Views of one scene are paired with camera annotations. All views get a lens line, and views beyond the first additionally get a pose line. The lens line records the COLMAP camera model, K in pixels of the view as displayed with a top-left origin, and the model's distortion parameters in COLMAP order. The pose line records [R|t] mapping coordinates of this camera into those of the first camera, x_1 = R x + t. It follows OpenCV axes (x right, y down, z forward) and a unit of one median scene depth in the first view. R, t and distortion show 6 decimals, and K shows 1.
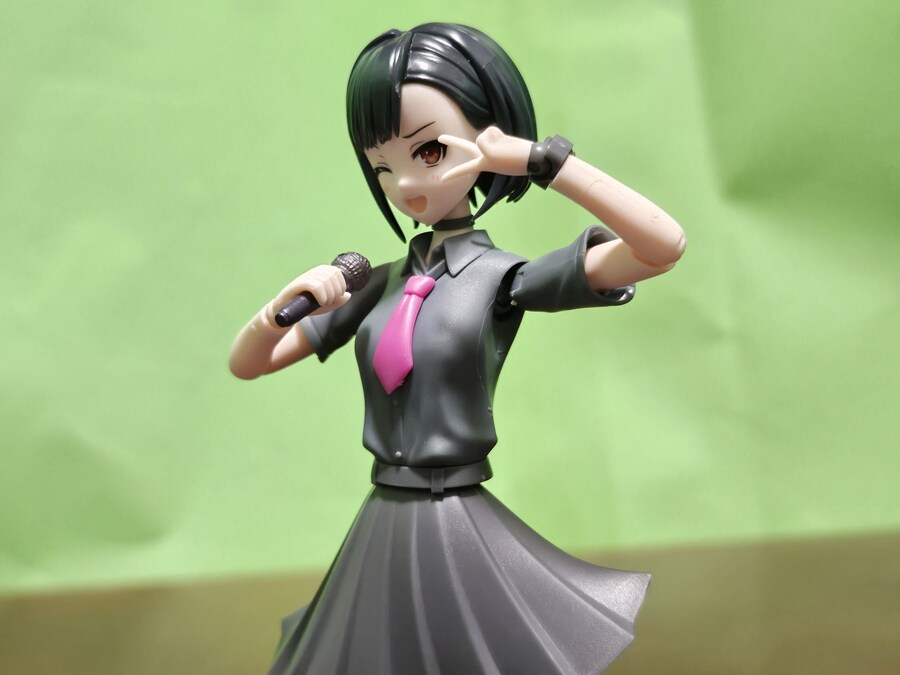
lens RADIAL K [[682.4, 0, 450.0], [0, 682.4, 337.5], [0, 0, 1]] dist [0.000887, -0.080828]
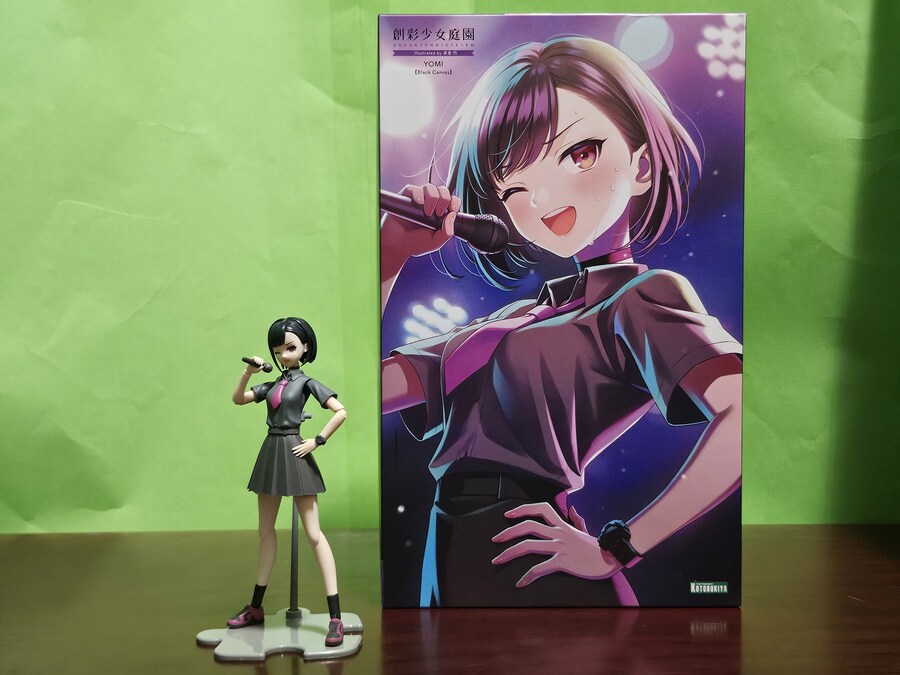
lens RADIAL K [[682.4, 0, 450.0], [0, 682.4, 337.5], [0, 0, 1]] dist [0.000887, -0.080828]
pose [[0.987541, 0.069408, 0.141227, 0.336118], [-0.060914, 0.996114, -0.063609, -0.148503], [-0.145093, 0.054213, 0.987932, -3.149892]]
